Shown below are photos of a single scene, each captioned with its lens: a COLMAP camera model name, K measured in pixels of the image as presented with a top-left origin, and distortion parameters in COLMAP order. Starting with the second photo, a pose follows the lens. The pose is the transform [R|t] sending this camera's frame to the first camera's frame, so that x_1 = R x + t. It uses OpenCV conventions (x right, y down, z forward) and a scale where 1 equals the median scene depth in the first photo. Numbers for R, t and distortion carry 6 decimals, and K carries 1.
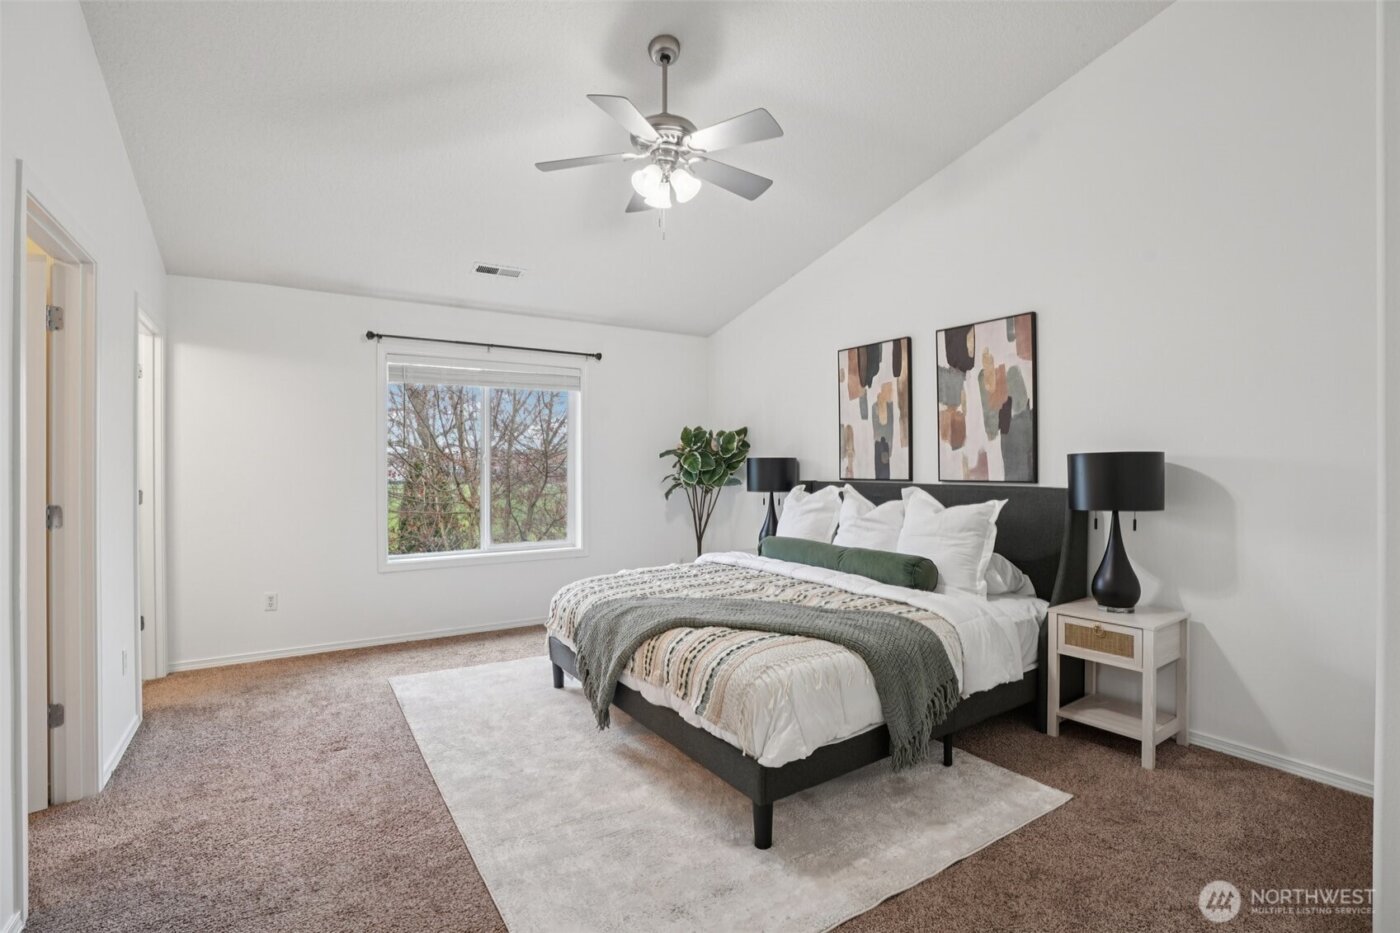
lens RADIAL K [[651.0, 0, 700.0], [0, 651.0, 466.5], [0, 0, 1]] dist [-0.002038, -0.000050]
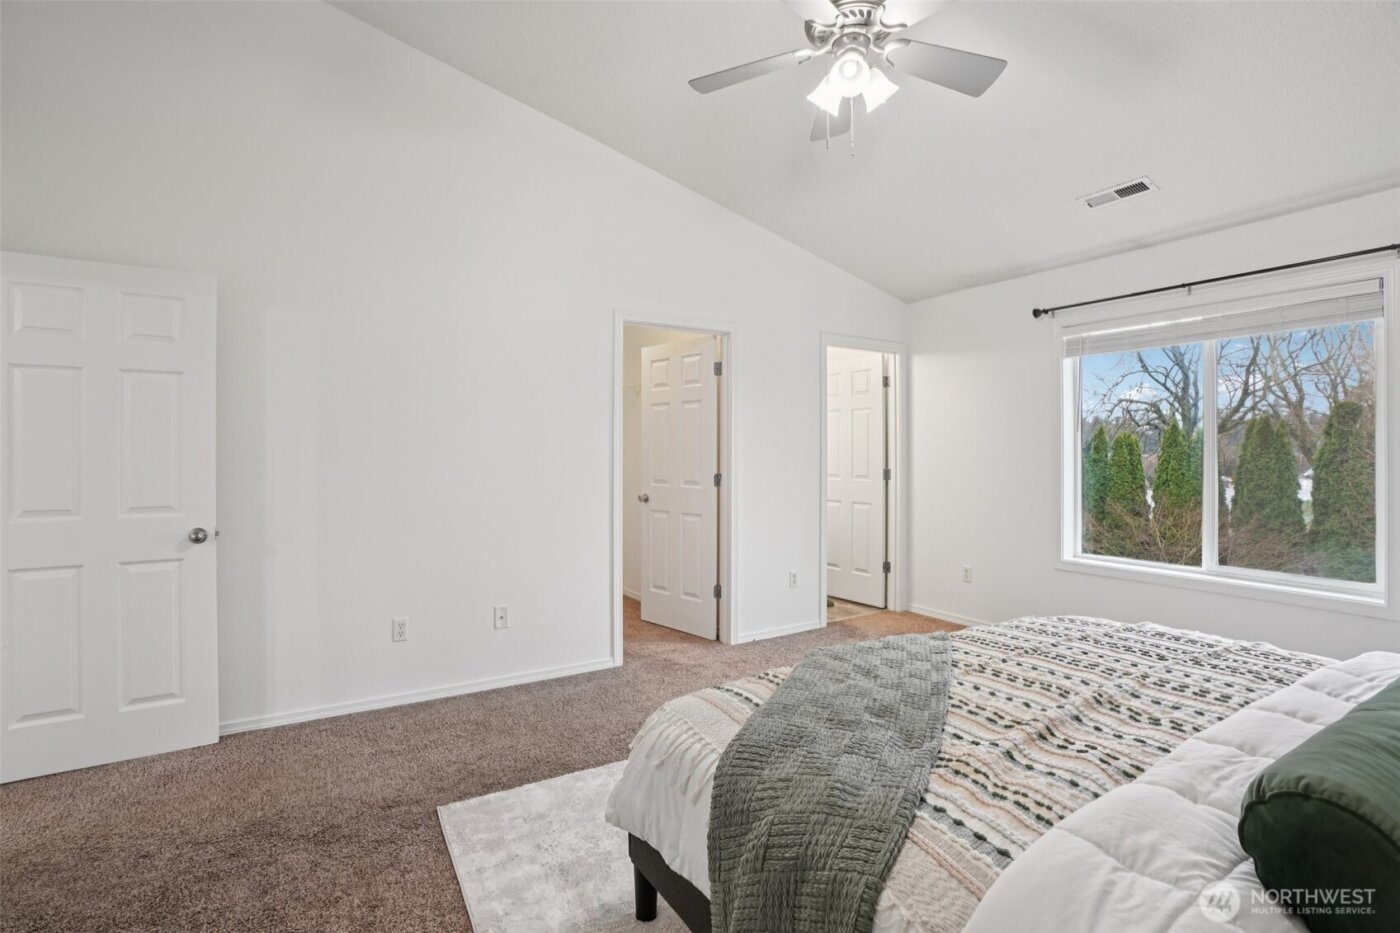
lens RADIAL K [[651.0, 0, 700.0], [0, 651.0, 466.5], [0, 0, 1]] dist [-0.002038, -0.000050]
pose [[0.024418, 0.020794, -0.999486, 0.438889], [-0.004981, 0.999774, 0.020679, 0.002707], [0.999689, 0.004474, 0.024516, 0.509903]]
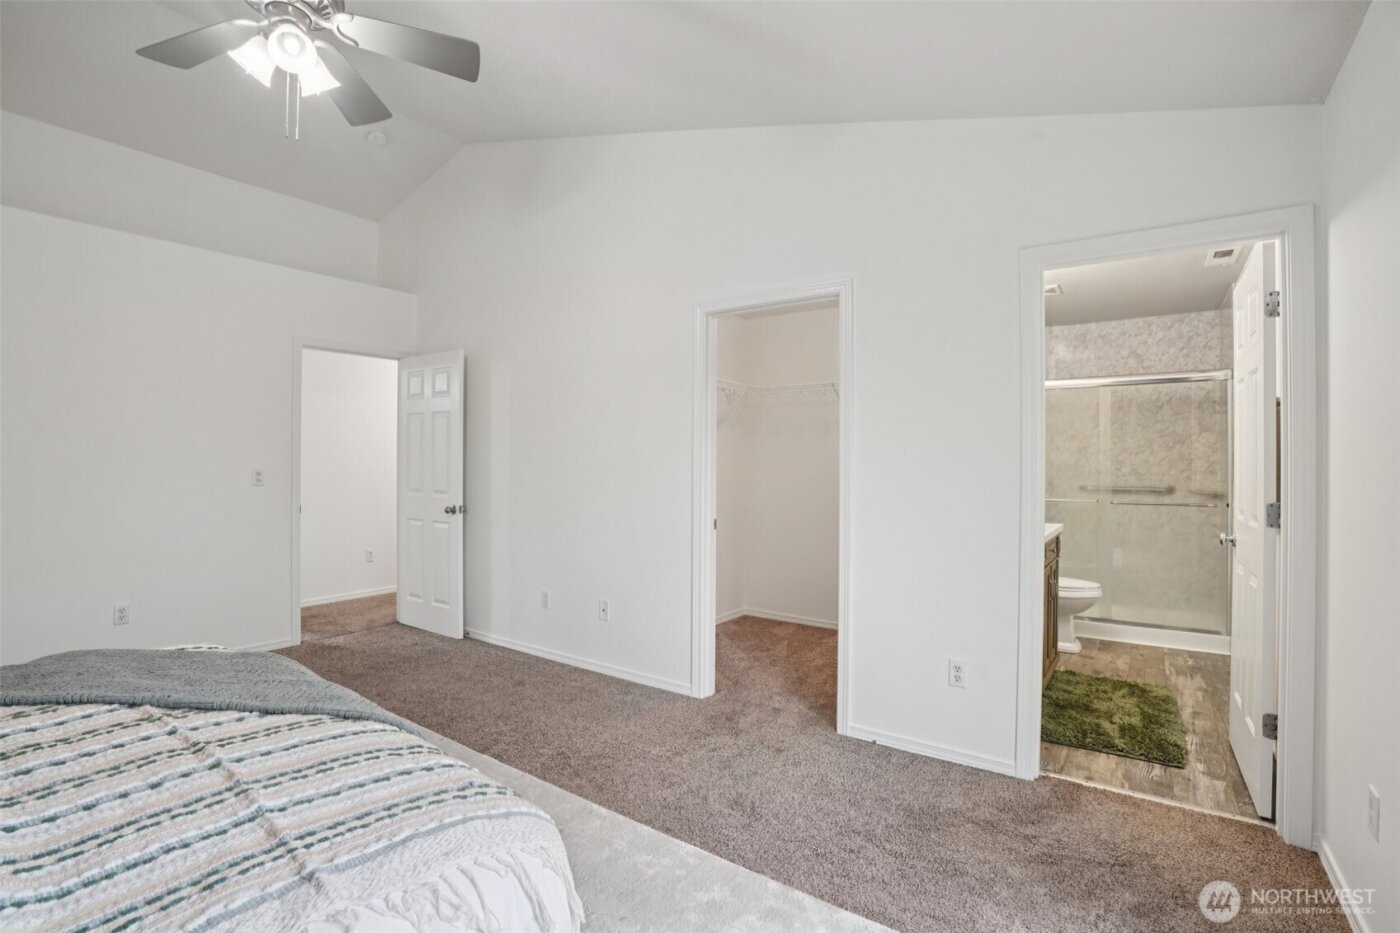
lens RADIAL K [[695.7, 0, 700.0], [0, 695.7, 466.5], [0, 0, 1]] dist [0.002012, 0.000774]
pose [[-0.910962, -0.000855, -0.412490, -0.080211], [-0.007444, 0.999869, 0.014367, -0.002007], [0.412424, 0.016158, -0.910849, 1.173984]]
